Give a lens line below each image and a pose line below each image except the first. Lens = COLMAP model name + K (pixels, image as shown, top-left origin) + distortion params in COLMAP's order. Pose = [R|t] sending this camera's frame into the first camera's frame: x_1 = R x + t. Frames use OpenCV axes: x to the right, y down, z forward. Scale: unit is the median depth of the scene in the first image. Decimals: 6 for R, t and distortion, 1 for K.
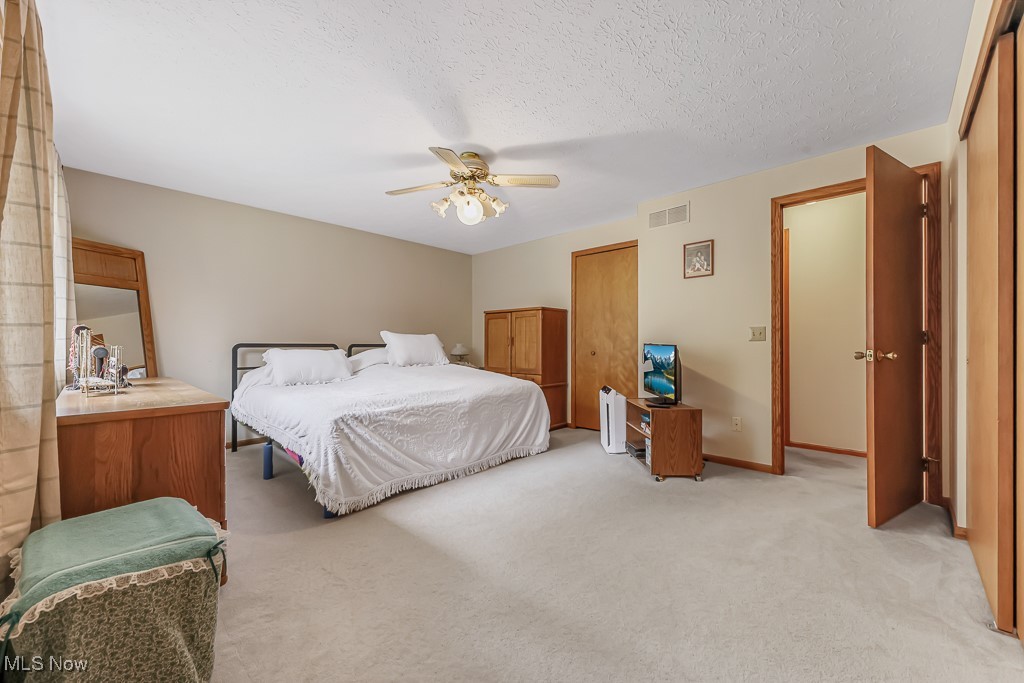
lens RADIAL K [[407.9, 0, 513.6], [0, 407.9, 335.3], [0, 0, 1]] dist [0.005789, -0.000368]
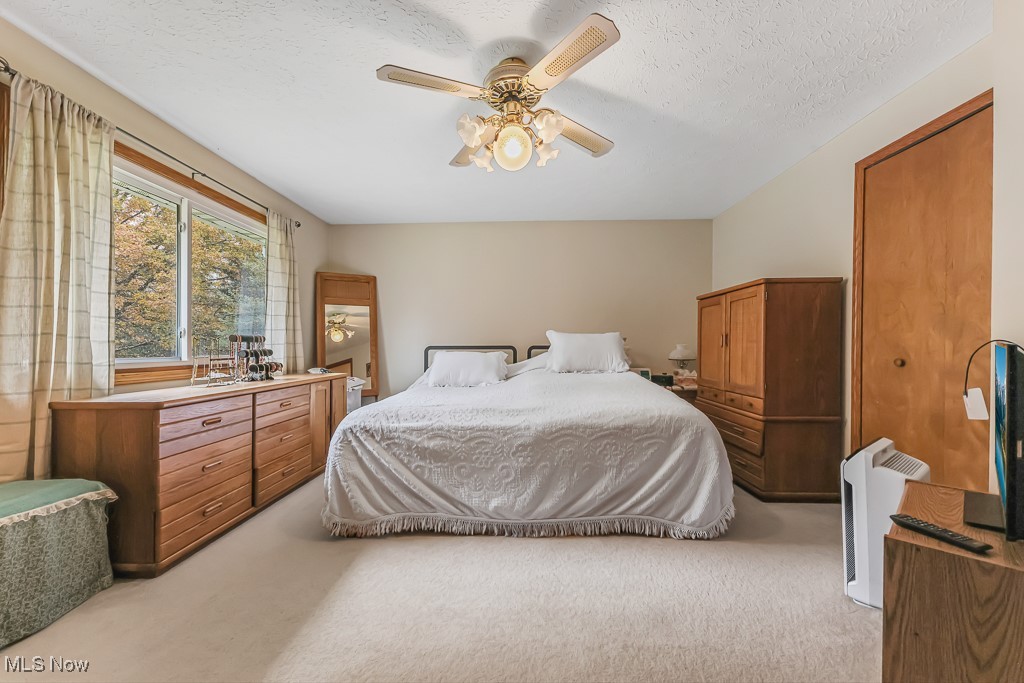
lens RADIAL K [[401.7, 0, 509.8], [0, 401.7, 346.6], [0, 0, 1]] dist [0.003436, 0.000015]
pose [[0.658203, -0.003832, -0.752831, 0.387255], [0.022878, 0.999627, 0.014915, 0.012659], [0.752493, -0.027040, 0.658045, 0.550432]]
